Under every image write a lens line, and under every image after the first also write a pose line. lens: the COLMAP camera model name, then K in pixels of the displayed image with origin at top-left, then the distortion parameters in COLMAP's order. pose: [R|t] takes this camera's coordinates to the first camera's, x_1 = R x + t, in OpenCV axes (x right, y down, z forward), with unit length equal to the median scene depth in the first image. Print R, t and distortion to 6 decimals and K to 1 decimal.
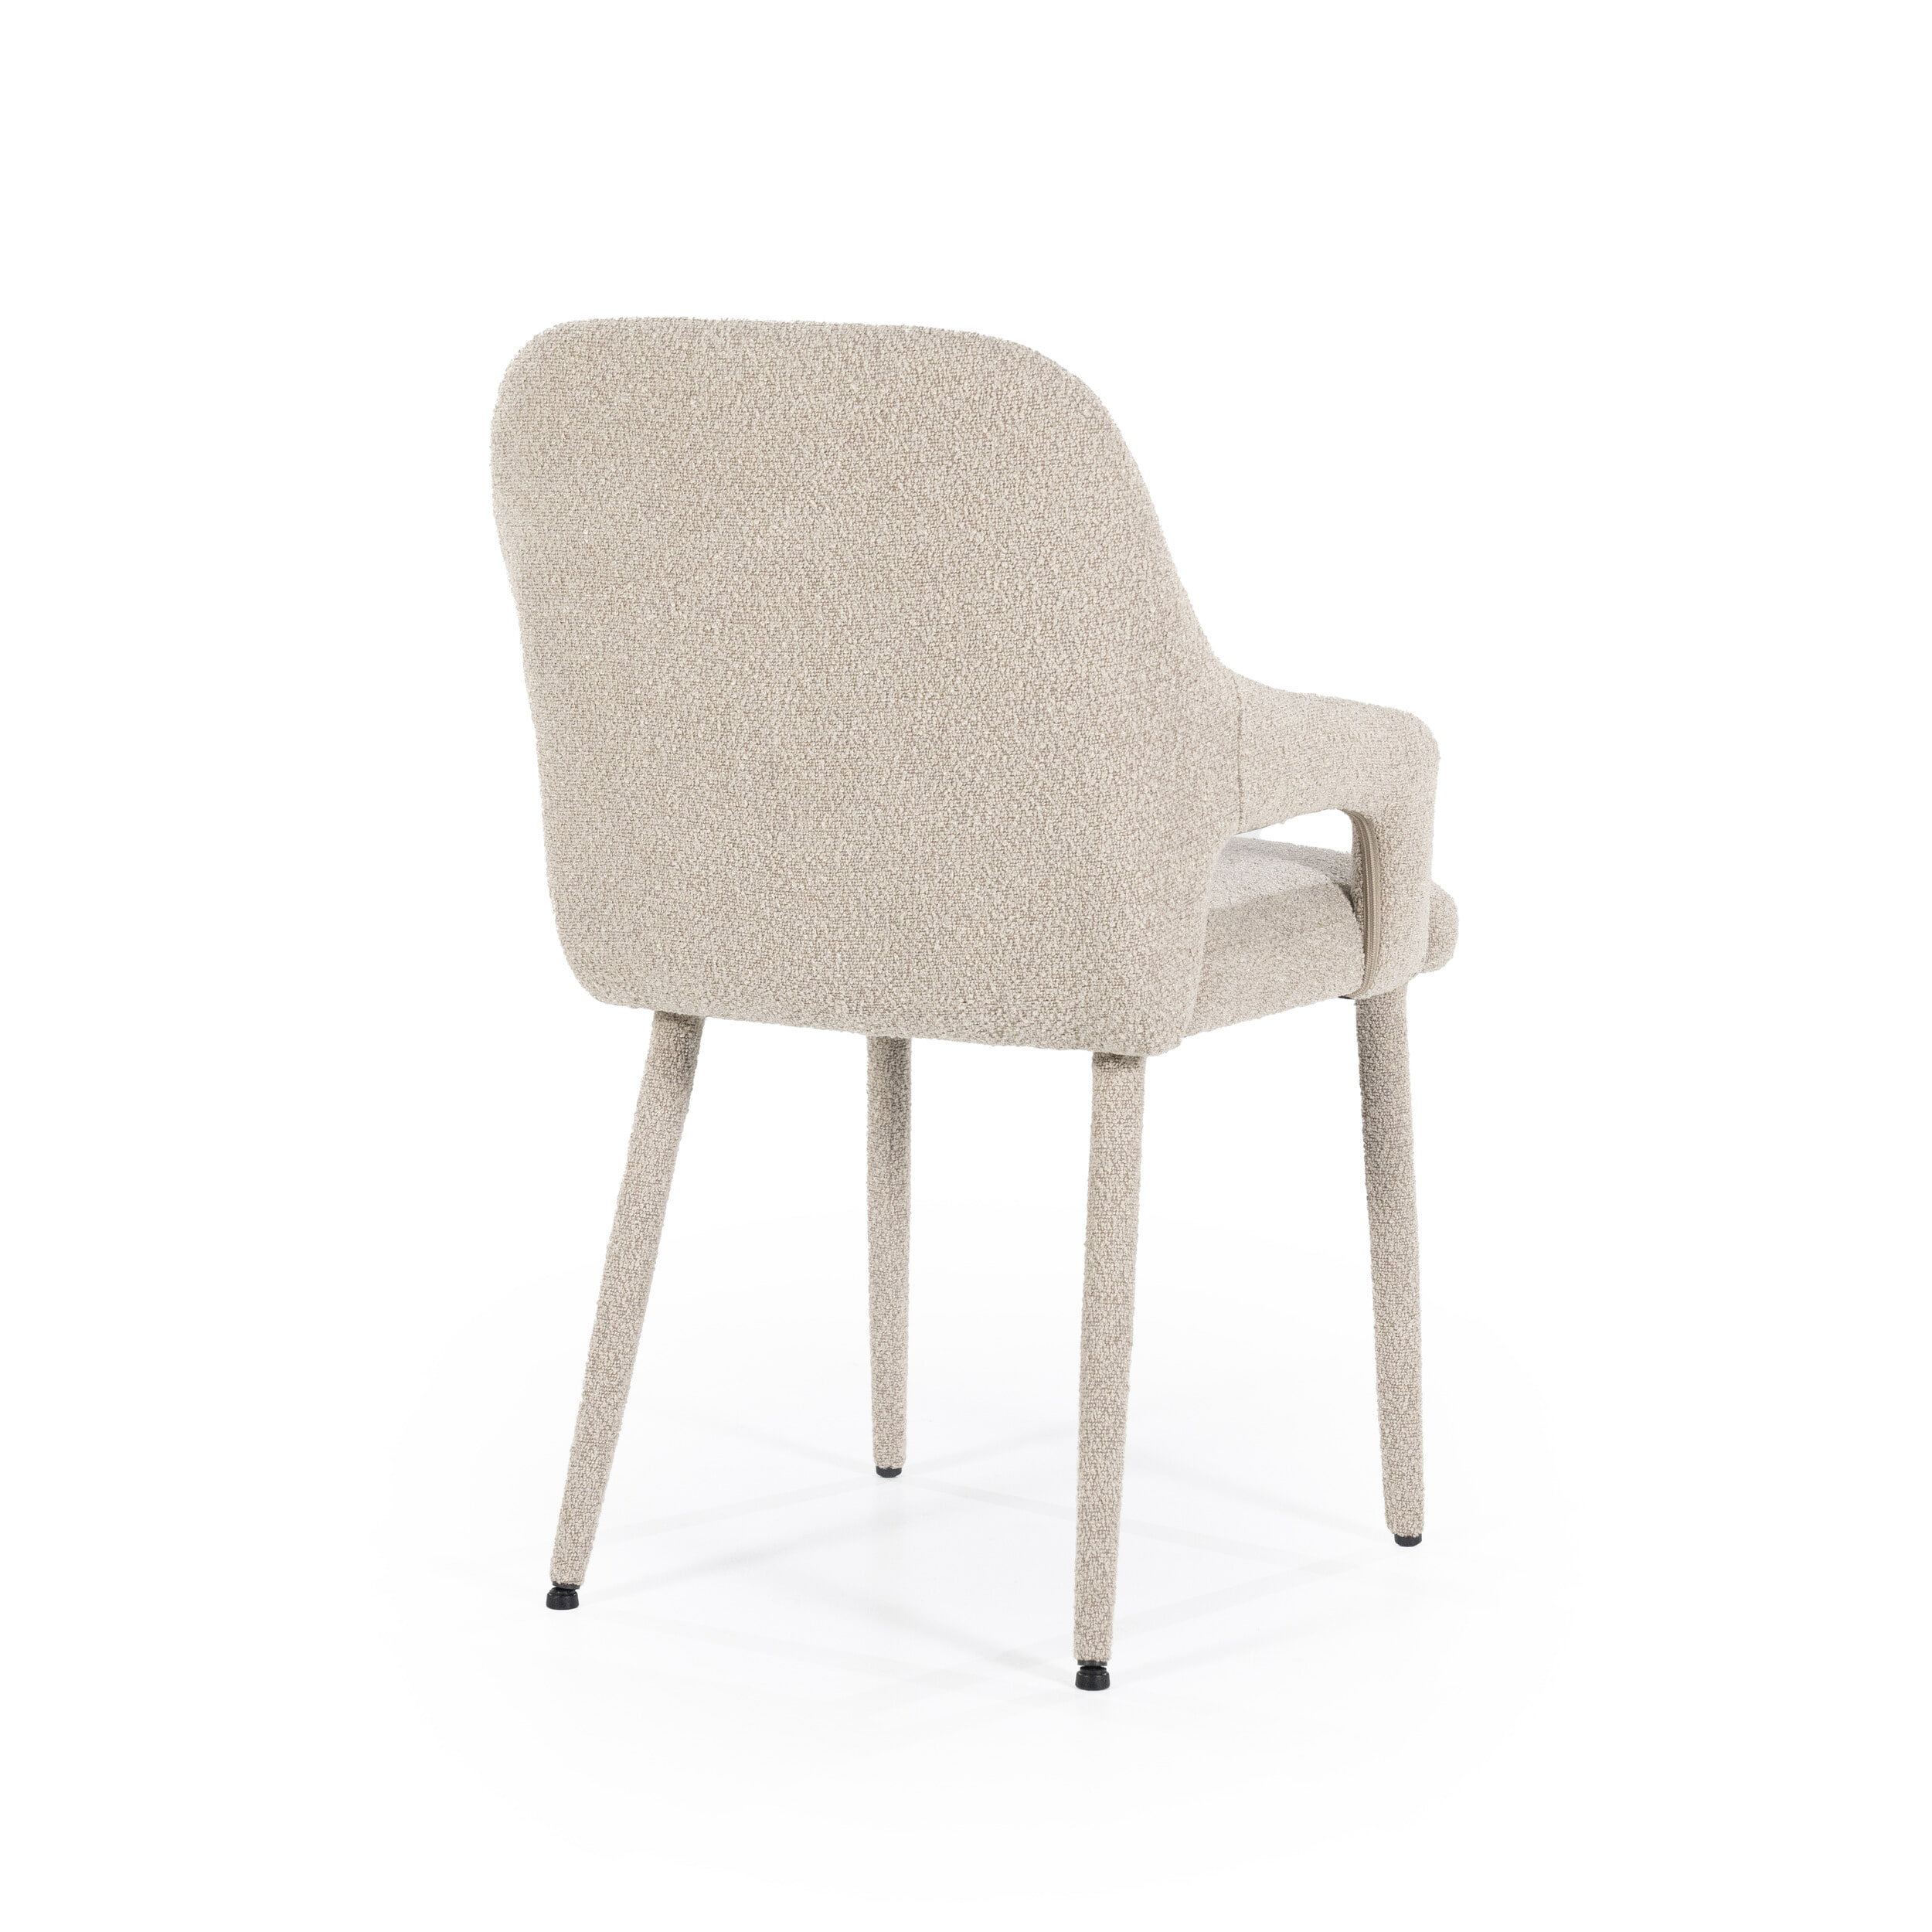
lens RADIAL K [[5616.2, 0, 966.0], [0, 5616.2, 966.0], [0, 0, 1]] dist [0.291336, 0.104026]
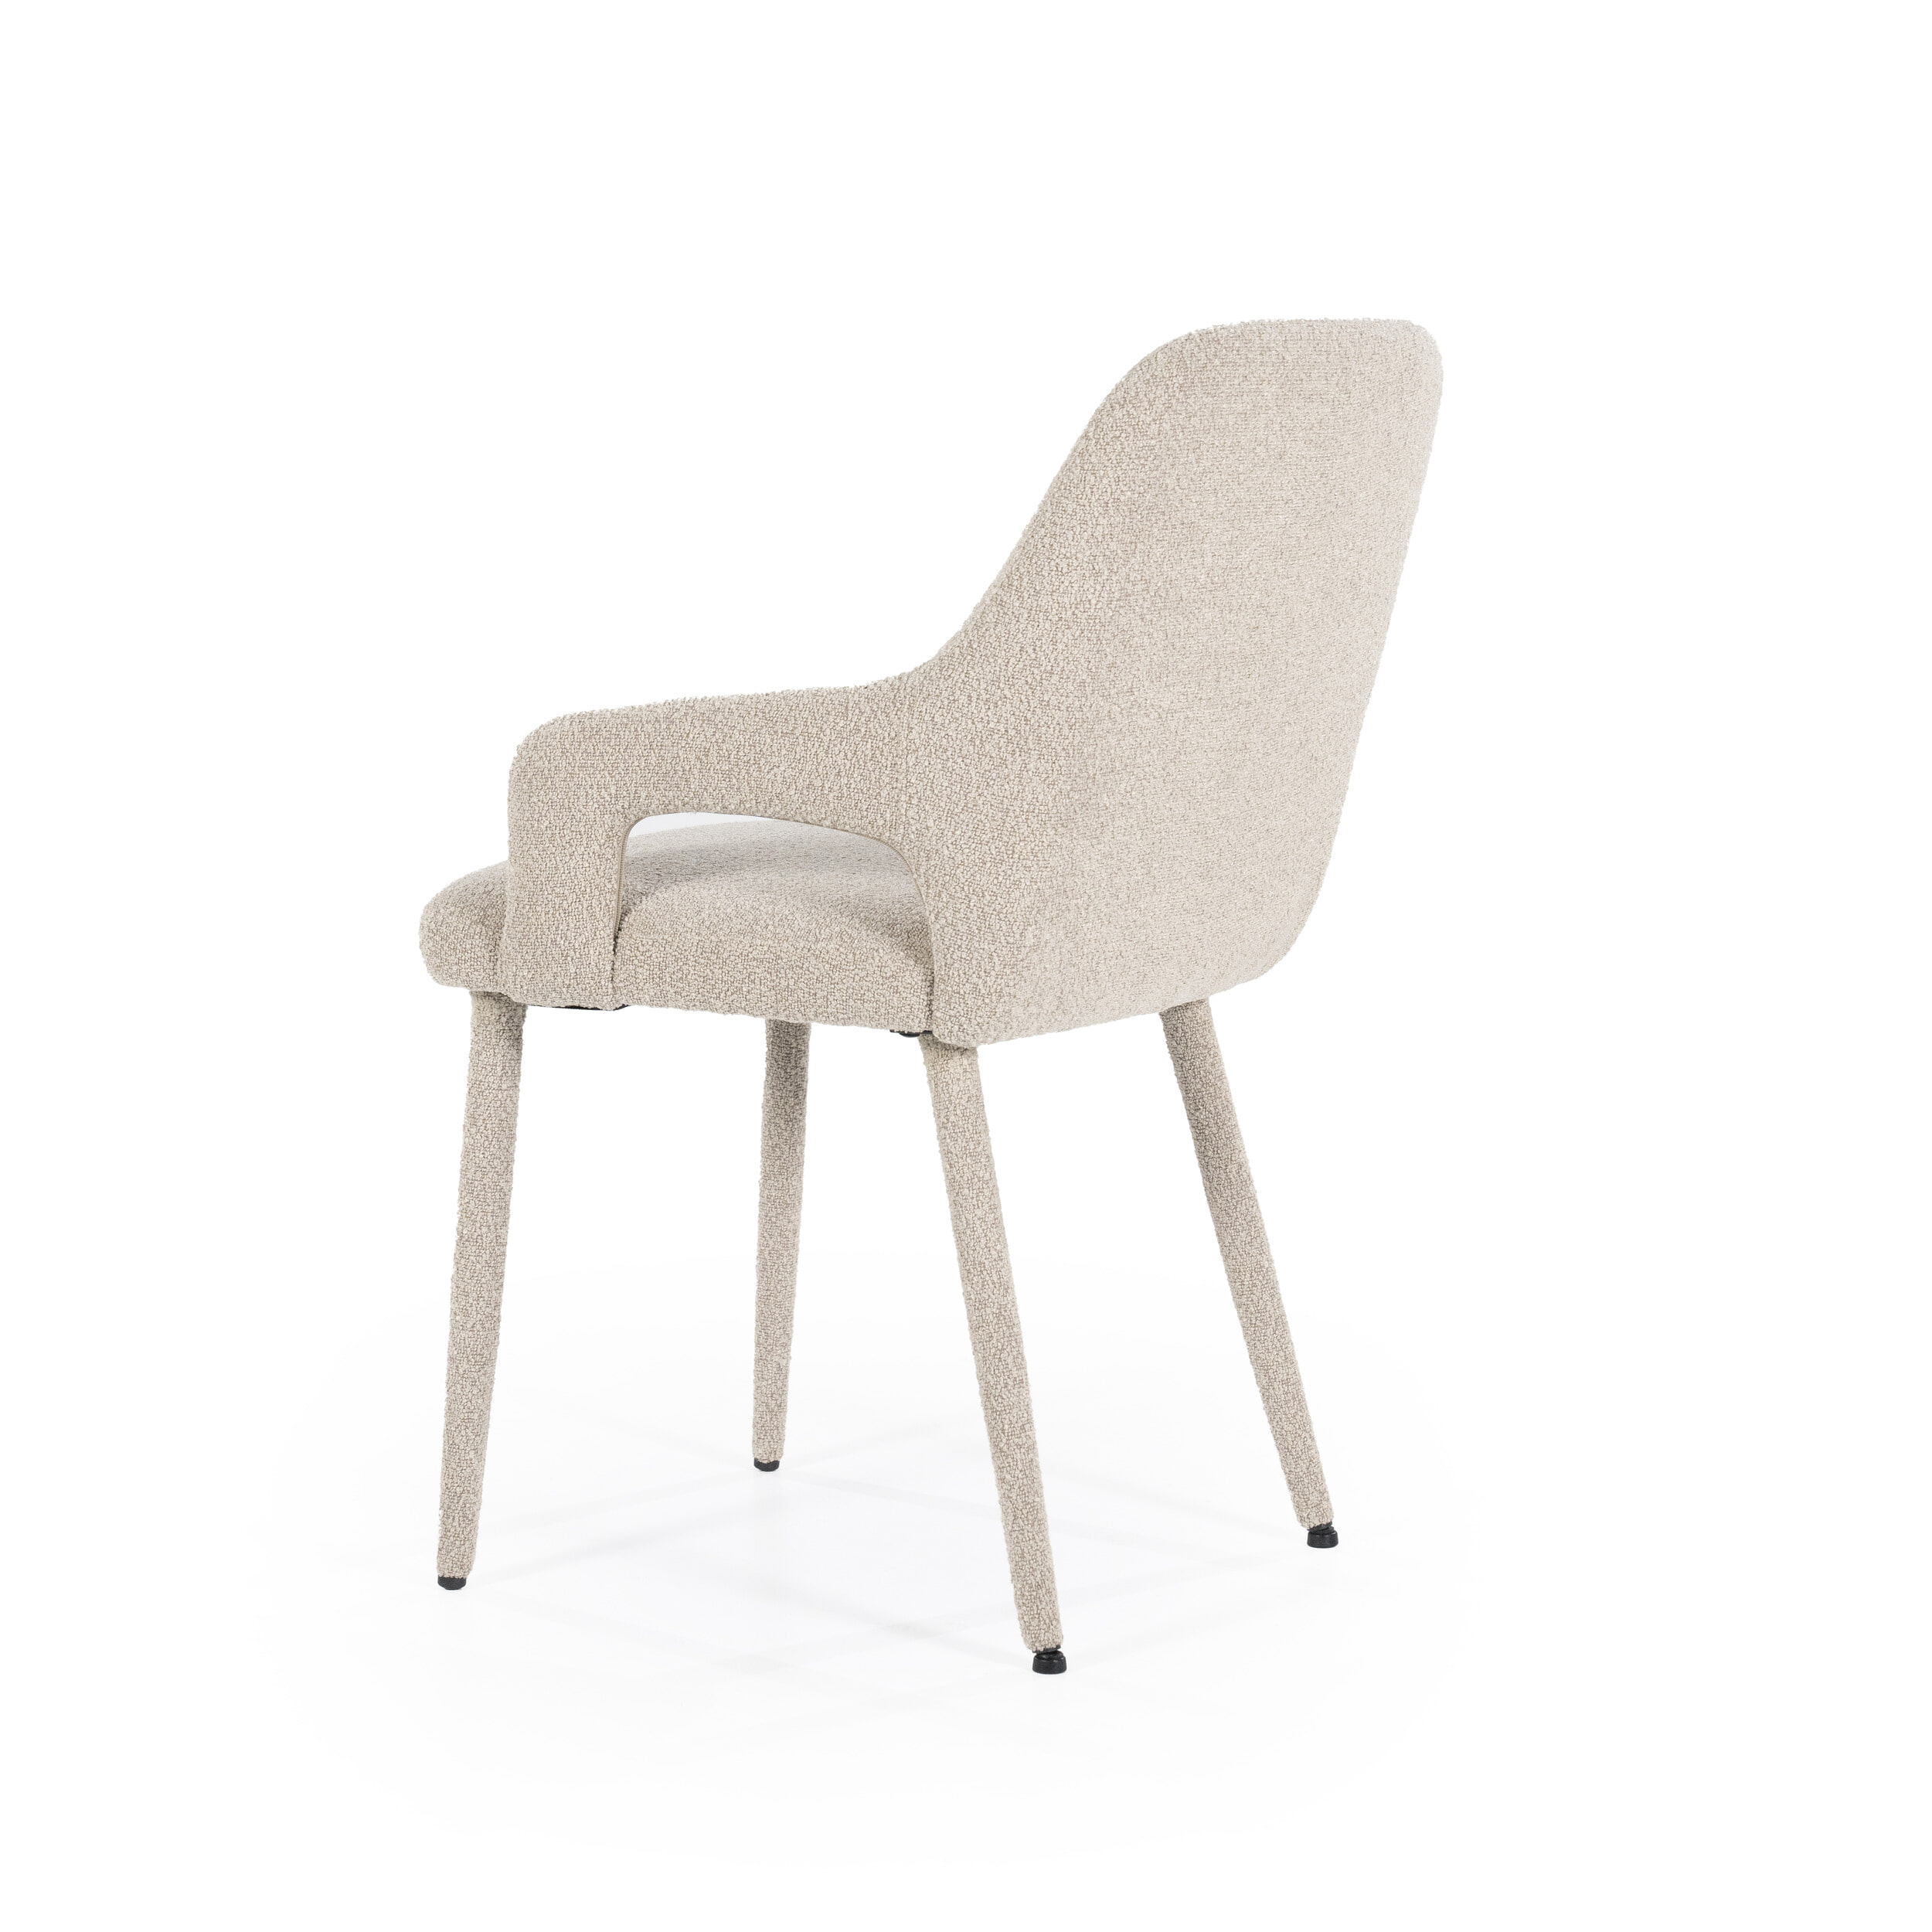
lens RADIAL K [[5616.2, 0, 966.0], [0, 5616.2, 966.0], [0, 0, 1]] dist [0.291336, 0.104026]
pose [[-0.013518, -0.136523, 0.990545, -1.075566], [0.119196, 0.983351, 0.137159, -0.146906], [-0.992779, 0.119923, 0.002980, 1.069495]]
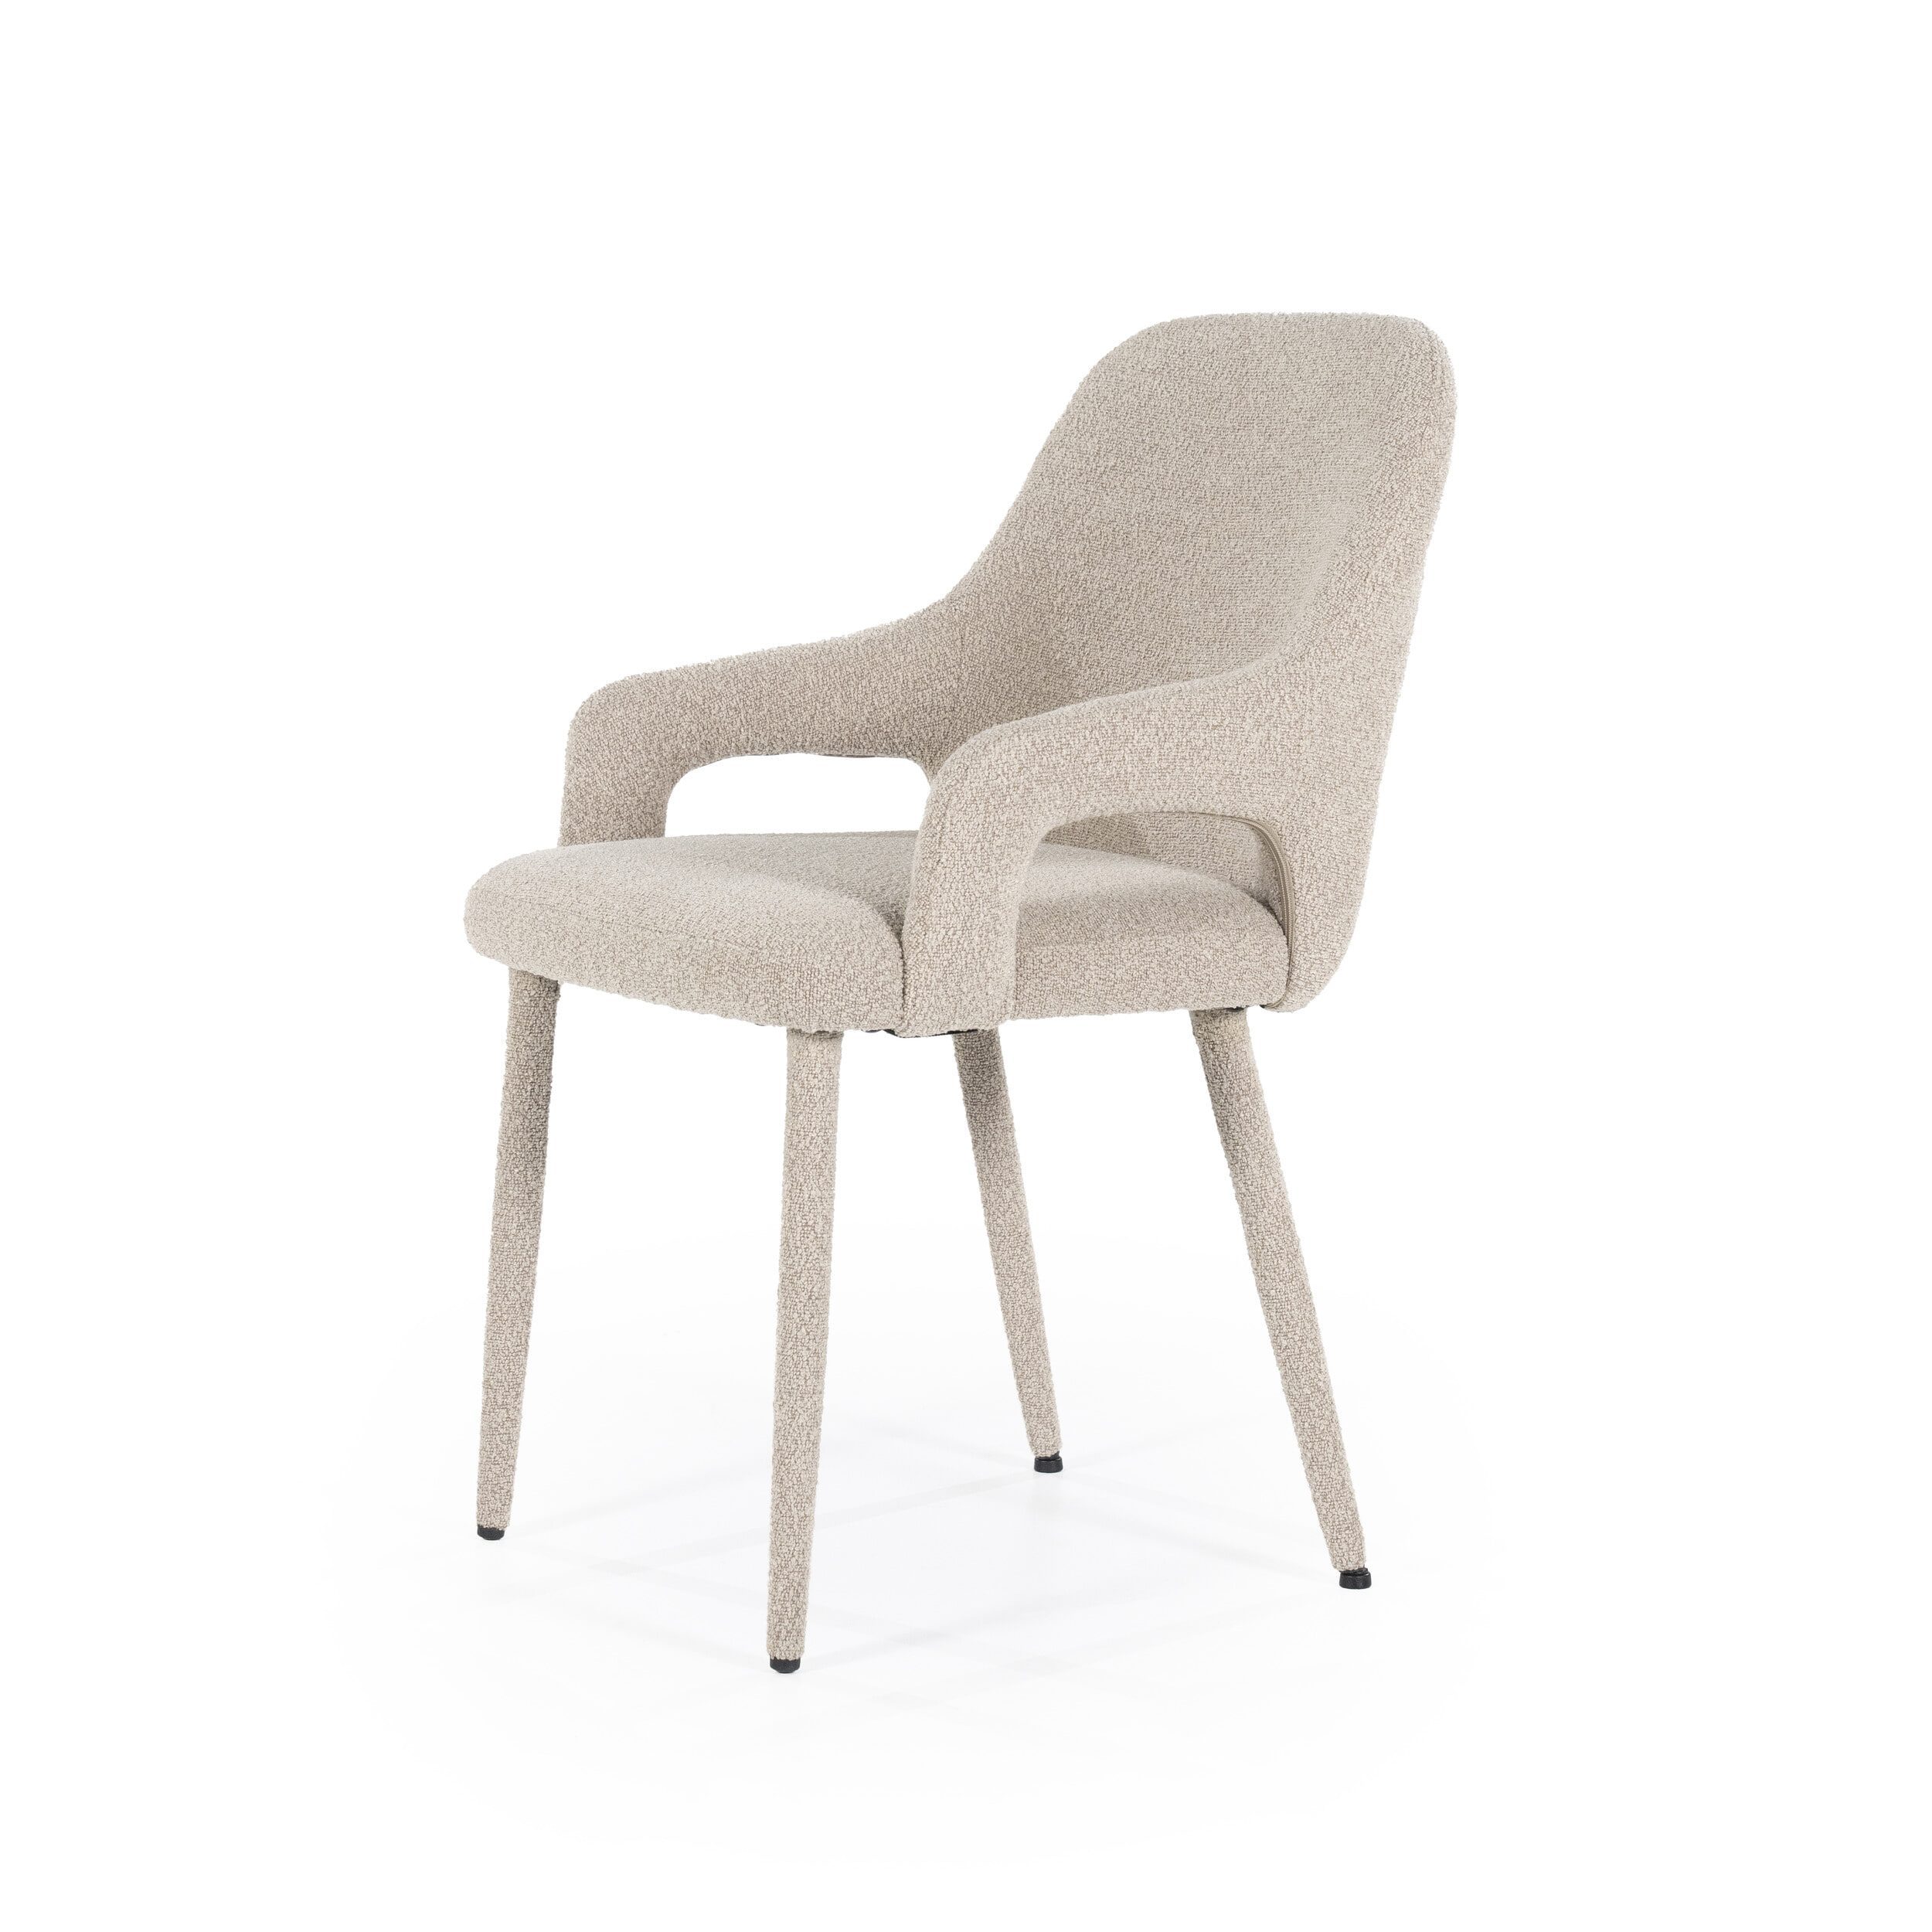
lens RADIAL K [[5479.1, 0, 966.0], [0, 5479.1, 966.0], [0, 0, 1]] dist [0.301826, -0.021126]
pose [[-0.868866, -0.076473, 0.489106, -0.523755], [0.050204, 0.969291, 0.240737, -0.255052], [-0.492496, 0.233723, -0.838345, 1.975472]]
